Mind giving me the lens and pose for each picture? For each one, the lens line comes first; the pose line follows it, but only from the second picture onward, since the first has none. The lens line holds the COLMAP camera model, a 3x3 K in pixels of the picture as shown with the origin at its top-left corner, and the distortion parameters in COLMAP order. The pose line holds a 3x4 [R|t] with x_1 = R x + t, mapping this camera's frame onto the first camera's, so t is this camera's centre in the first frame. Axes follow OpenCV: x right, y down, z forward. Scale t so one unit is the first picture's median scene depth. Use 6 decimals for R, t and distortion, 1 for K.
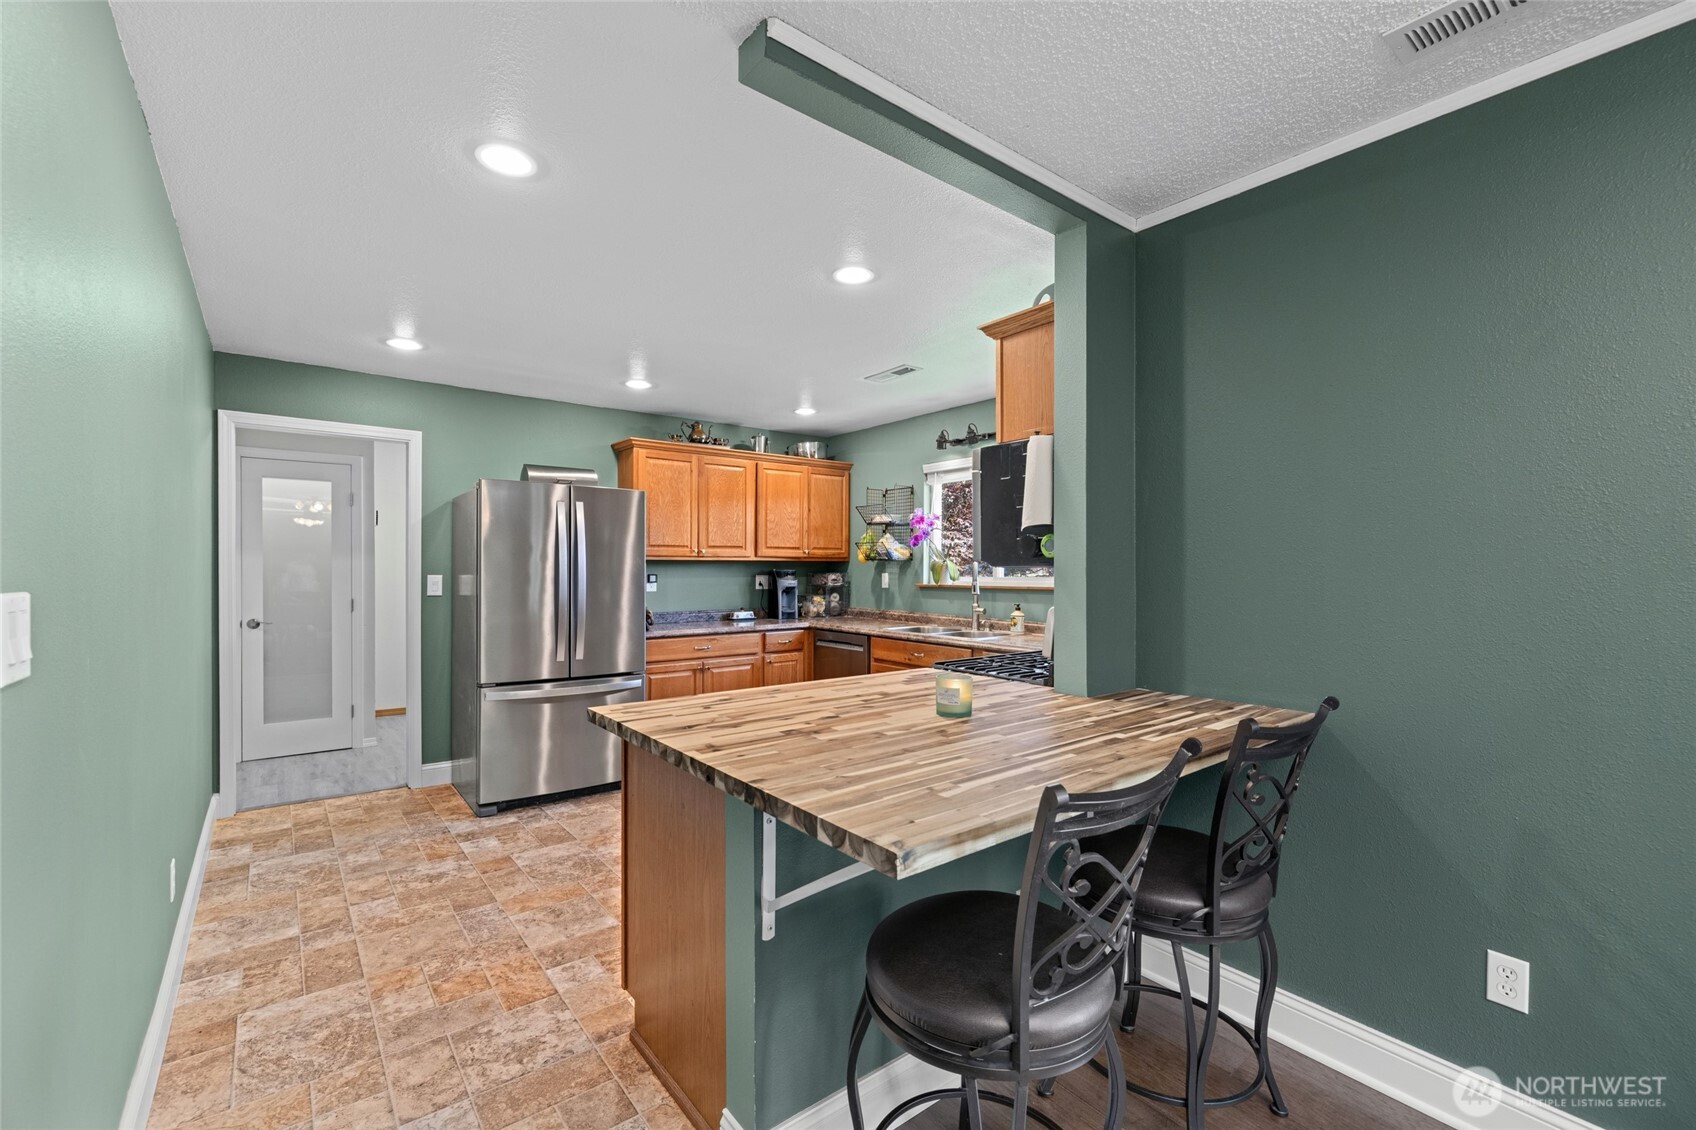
lens RADIAL K [[715.3, 0, 843.8], [0, 715.3, 573.4], [0, 0, 1]] dist [-0.000792, 0.000427]
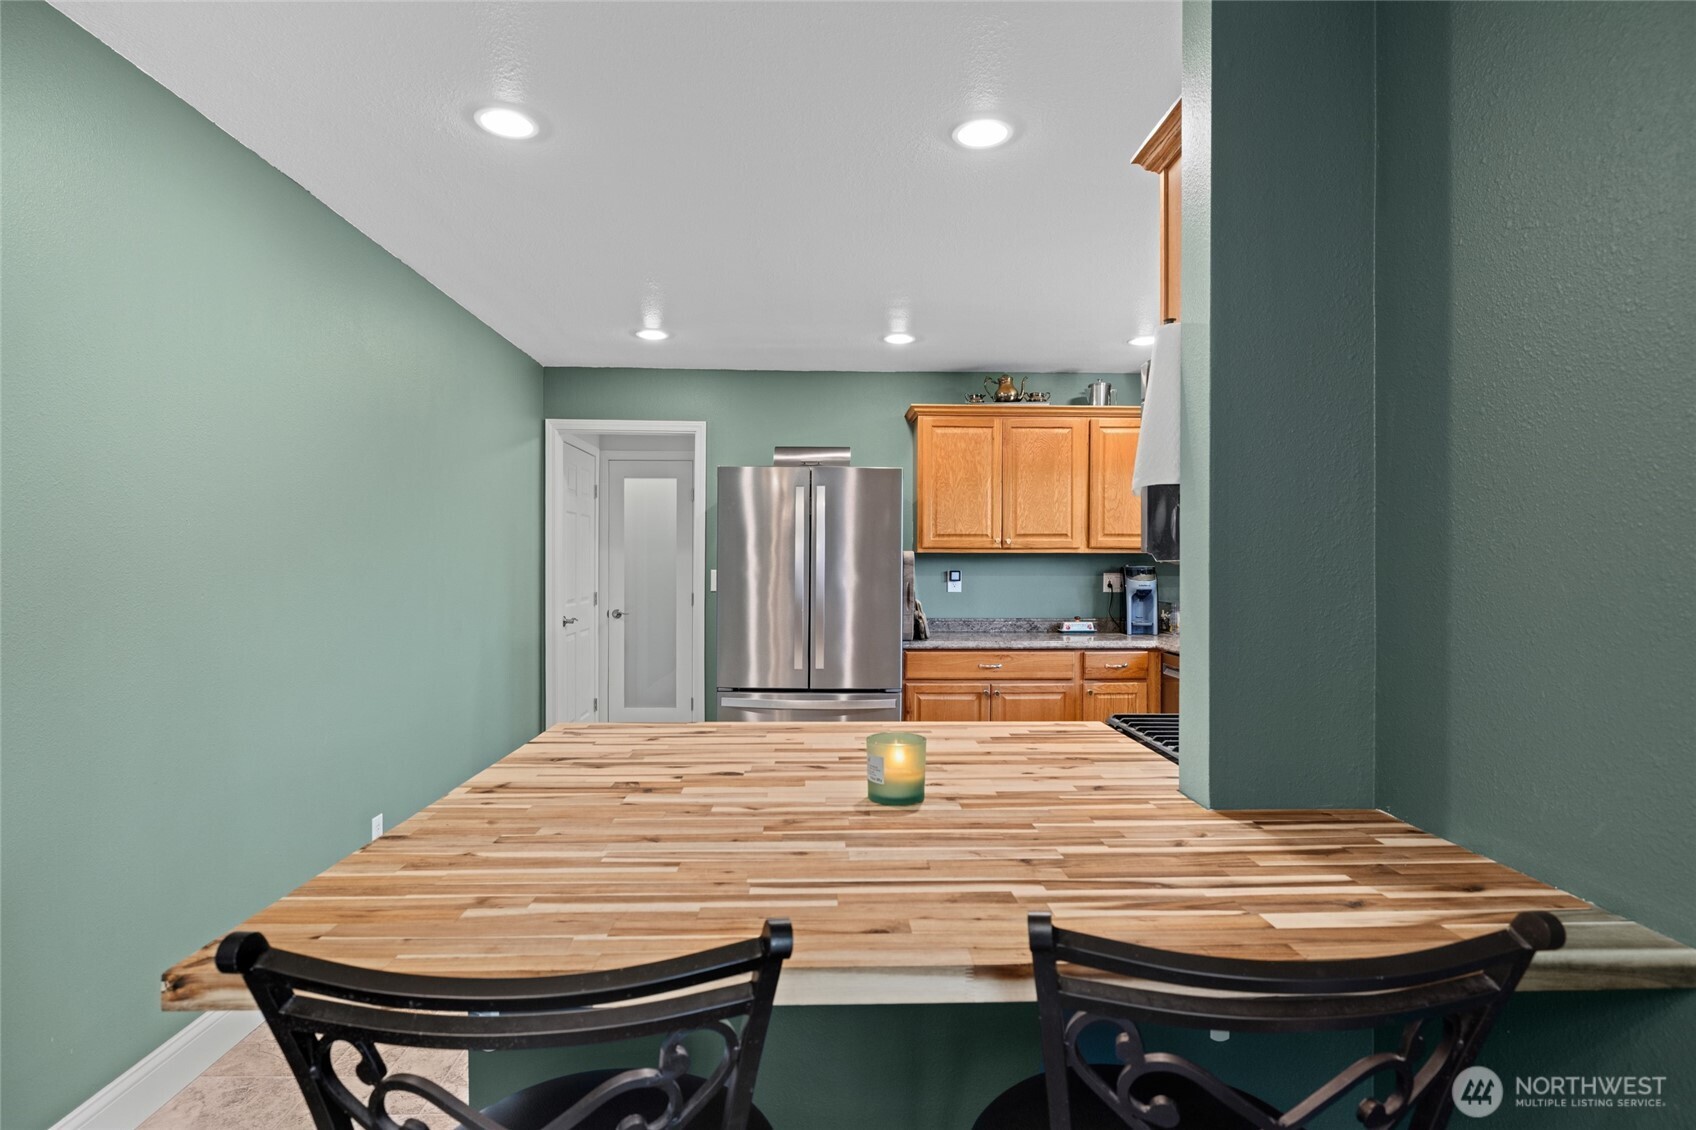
lens RADIAL K [[867.2, 0, 843.5], [0, 867.2, 566.9], [0, 0, 1]] dist [-0.000066, 0.000094]
pose [[0.804570, 0.004291, -0.593842, 0.741098], [-0.006295, 0.999979, -0.001303, -0.003474], [0.593824, 0.004786, 0.804580, 0.480912]]
